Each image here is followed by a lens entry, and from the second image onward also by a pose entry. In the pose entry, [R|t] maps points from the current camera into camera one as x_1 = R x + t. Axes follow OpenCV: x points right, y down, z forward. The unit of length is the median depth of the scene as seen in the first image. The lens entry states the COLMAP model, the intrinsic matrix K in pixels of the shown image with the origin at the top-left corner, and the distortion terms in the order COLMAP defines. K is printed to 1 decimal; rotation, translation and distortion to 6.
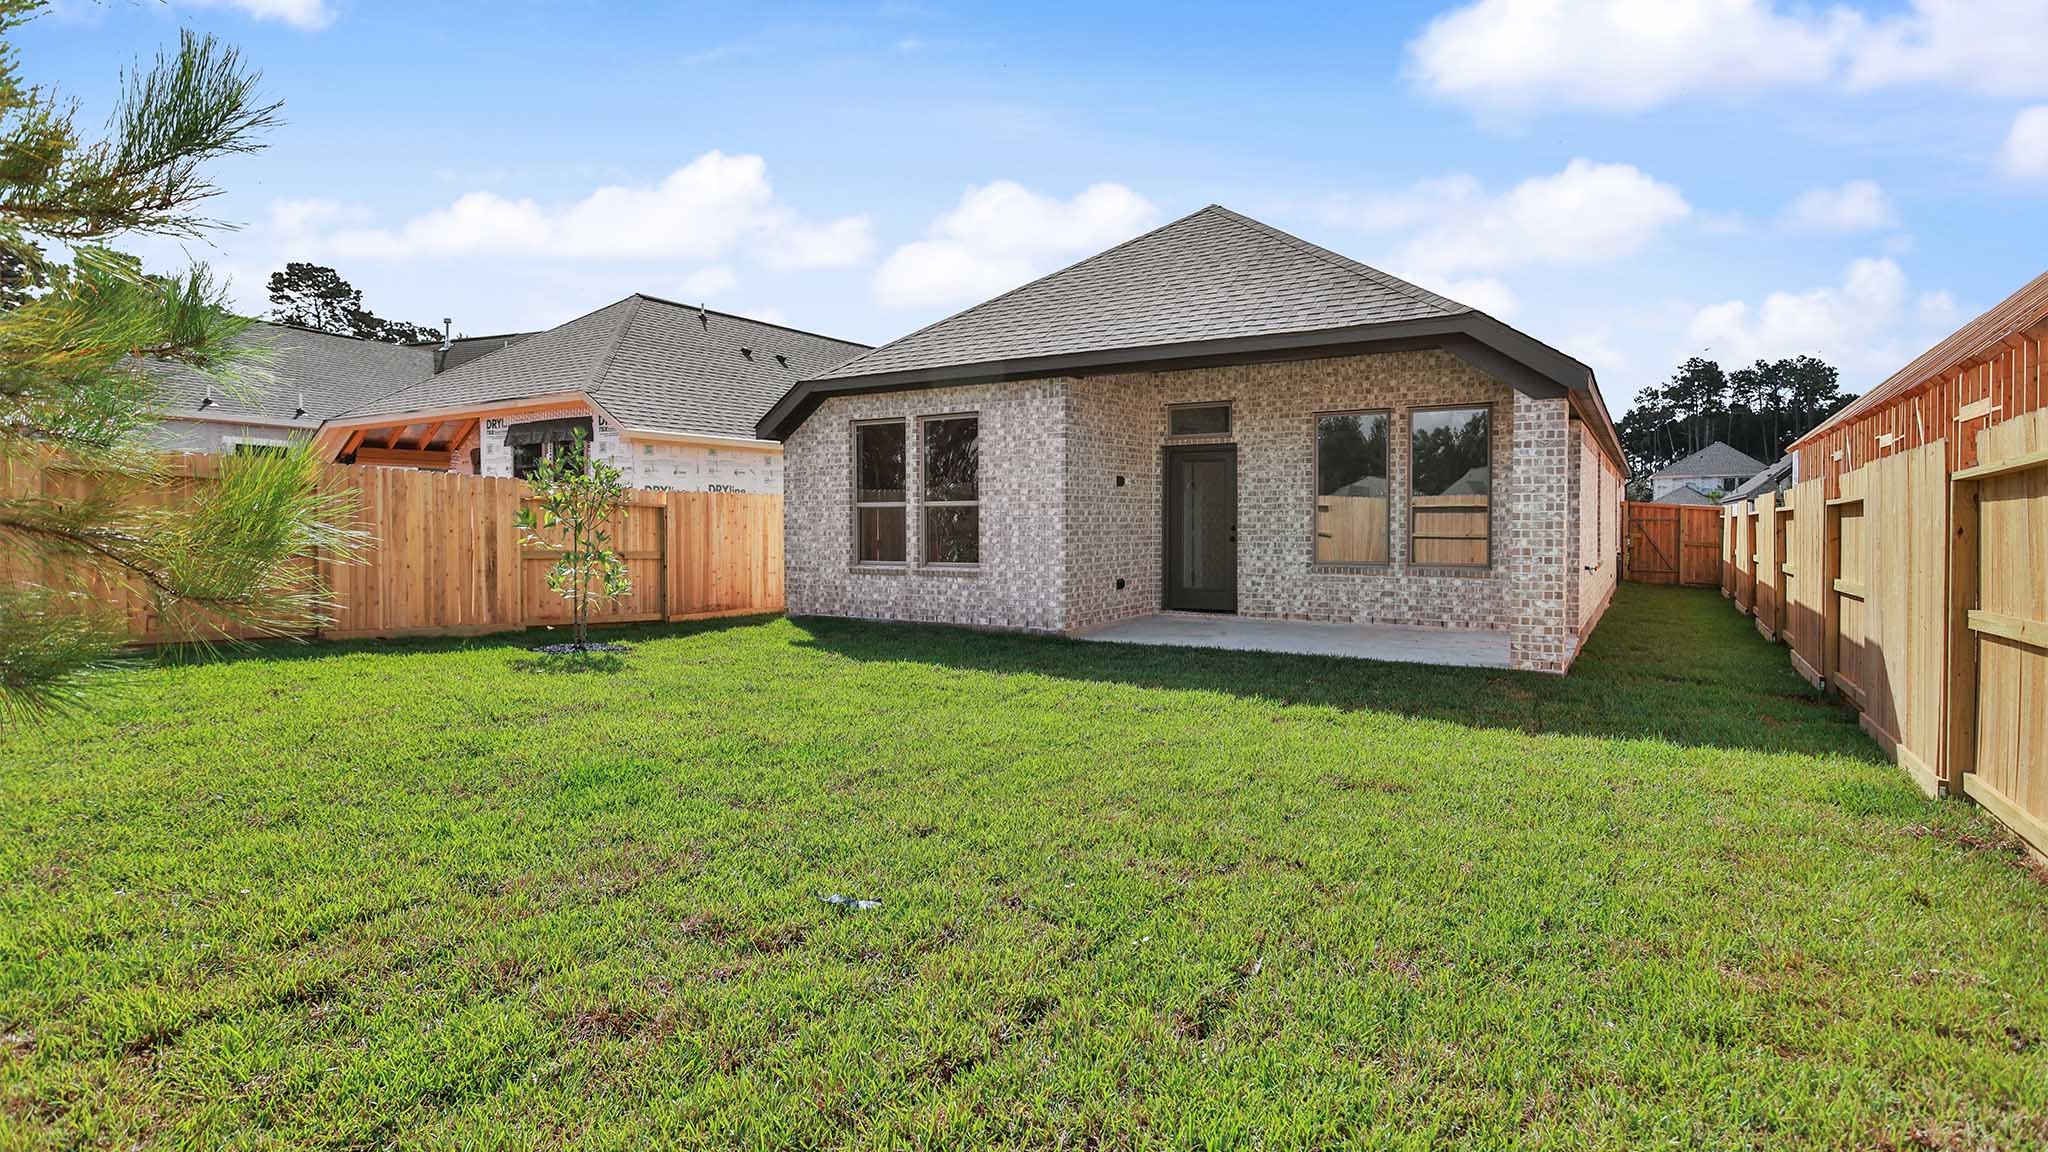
lens RADIAL K [[959.4, 0, 1024.0], [0, 959.4, 546.8], [0, 0, 1]] dist [0.000114, 0.000951]
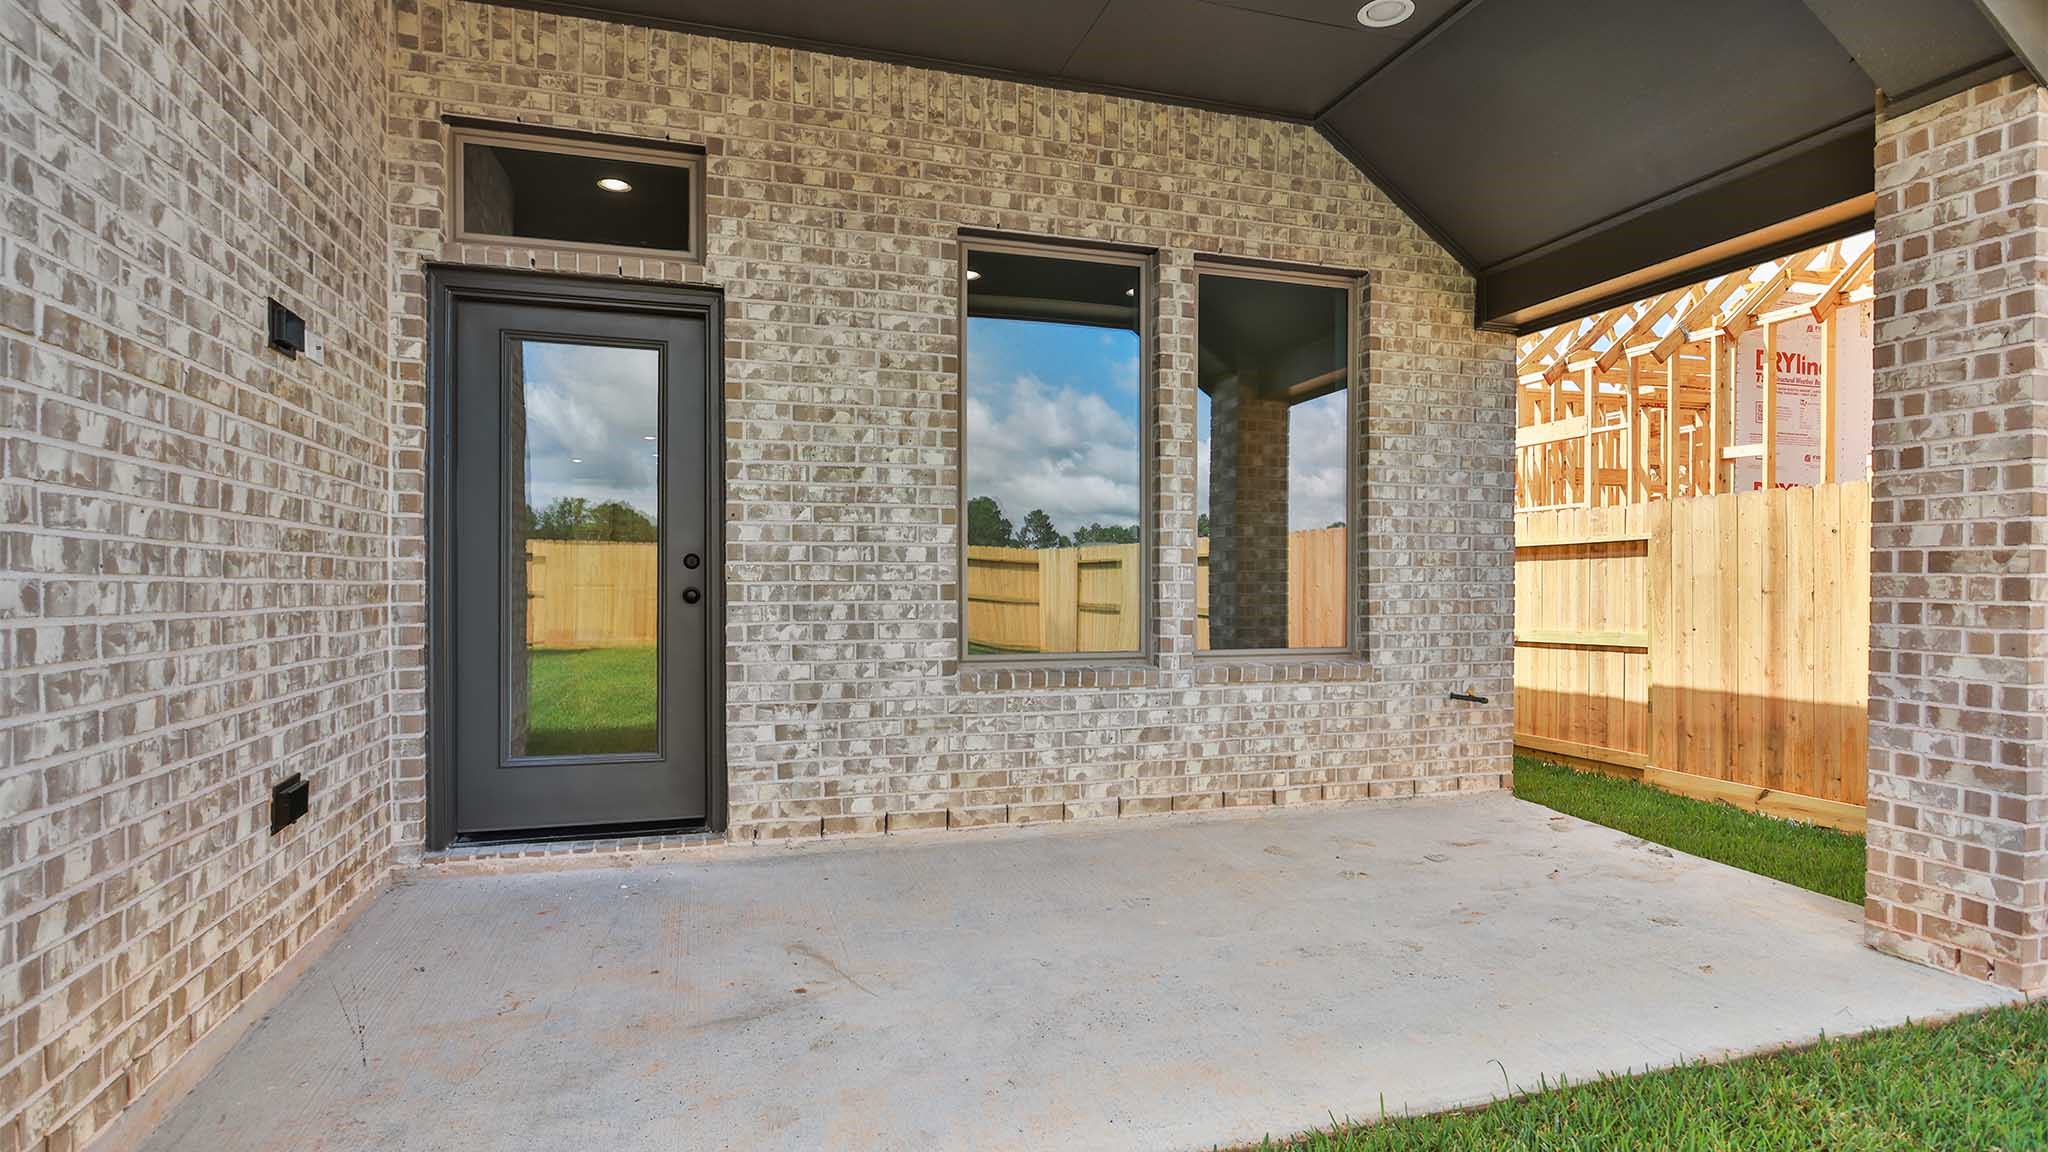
lens RADIAL K [[1012.0, 0, 1019.6], [0, 1012.0, 594.8], [0, 0, 1]] dist [-0.003535, 0.000104]
pose [[0.652463, -0.004348, 0.757808, 0.036265], [0.016468, 0.999829, -0.008442, -0.003820], [-0.757641, 0.017987, 0.652423, 0.741447]]
